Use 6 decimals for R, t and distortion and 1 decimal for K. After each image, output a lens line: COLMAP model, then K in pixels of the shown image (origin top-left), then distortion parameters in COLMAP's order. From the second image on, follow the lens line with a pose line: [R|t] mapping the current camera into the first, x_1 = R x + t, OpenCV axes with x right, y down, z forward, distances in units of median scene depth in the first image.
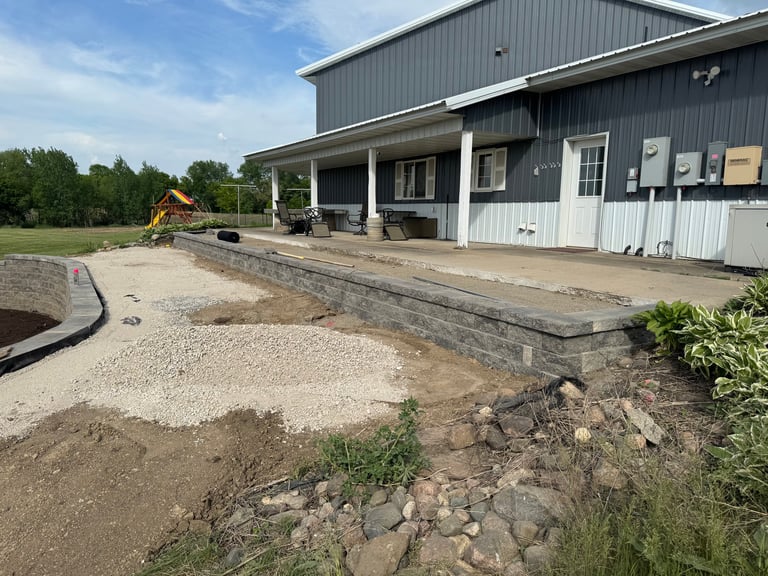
lens RADIAL K [[545.9, 0, 384.0], [0, 545.9, 288.0], [0, 0, 1]] dist [0.024574, -0.005596]
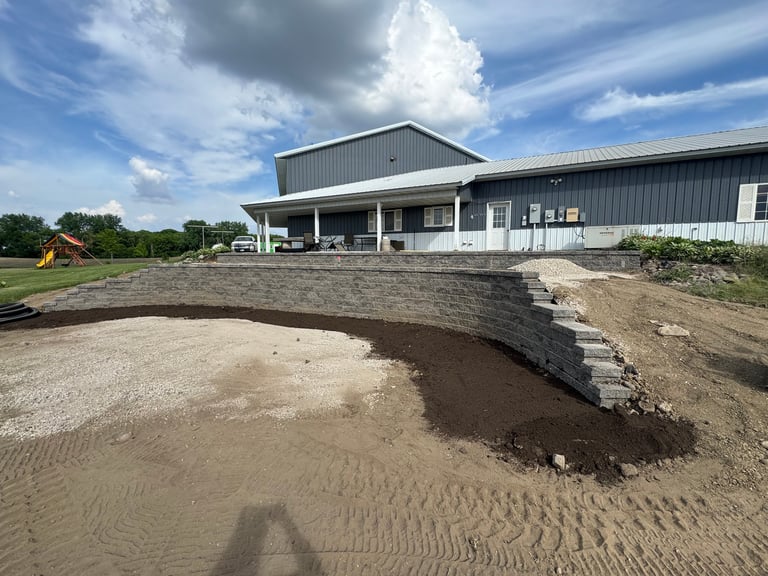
lens RADIAL K [[338.3, 0, 388.9], [0, 338.3, 290.0], [0, 0, 1]] dist [-0.002474, -0.000467]
pose [[0.857860, -0.063257, 0.509976, -0.751270], [0.082450, 0.996481, -0.015091, 0.075760], [-0.507227, 0.054993, 0.860056, 0.015674]]
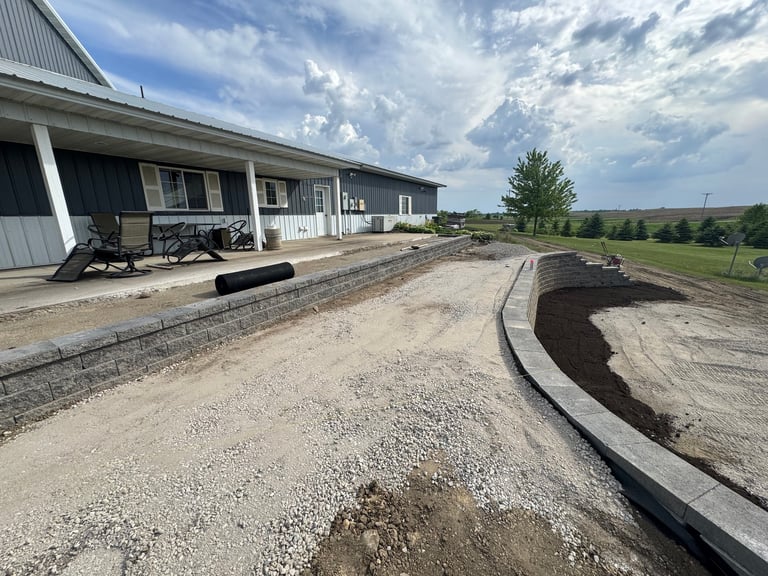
lens RADIAL K [[306.4, 0, 384.0], [0, 306.4, 288.0], [0, 0, 1]] dist [-0.000906, -0.000134]
pose [[-0.522832, -0.206184, 0.827125, -0.852352], [0.118710, 0.943242, 0.310167, -0.225934], [-0.844130, 0.260353, -0.468680, 1.404385]]
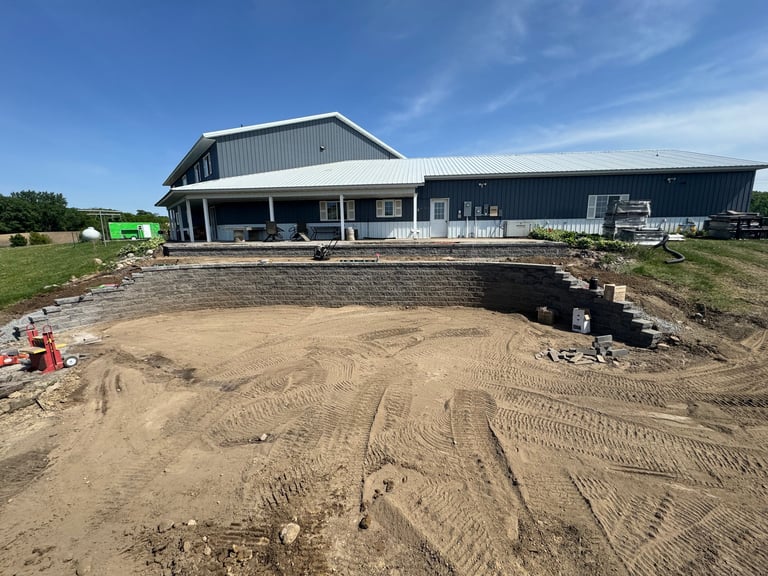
lens RADIAL K [[306.4, 0, 384.0], [0, 306.4, 288.0], [0, 0, 1]] dist [-0.000906, -0.000134]
pose [[0.584782, -0.170012, 0.793174, -1.117838], [0.133150, 0.984646, 0.112886, -0.028931], [-0.800188, 0.039597, 0.598440, 0.262827]]
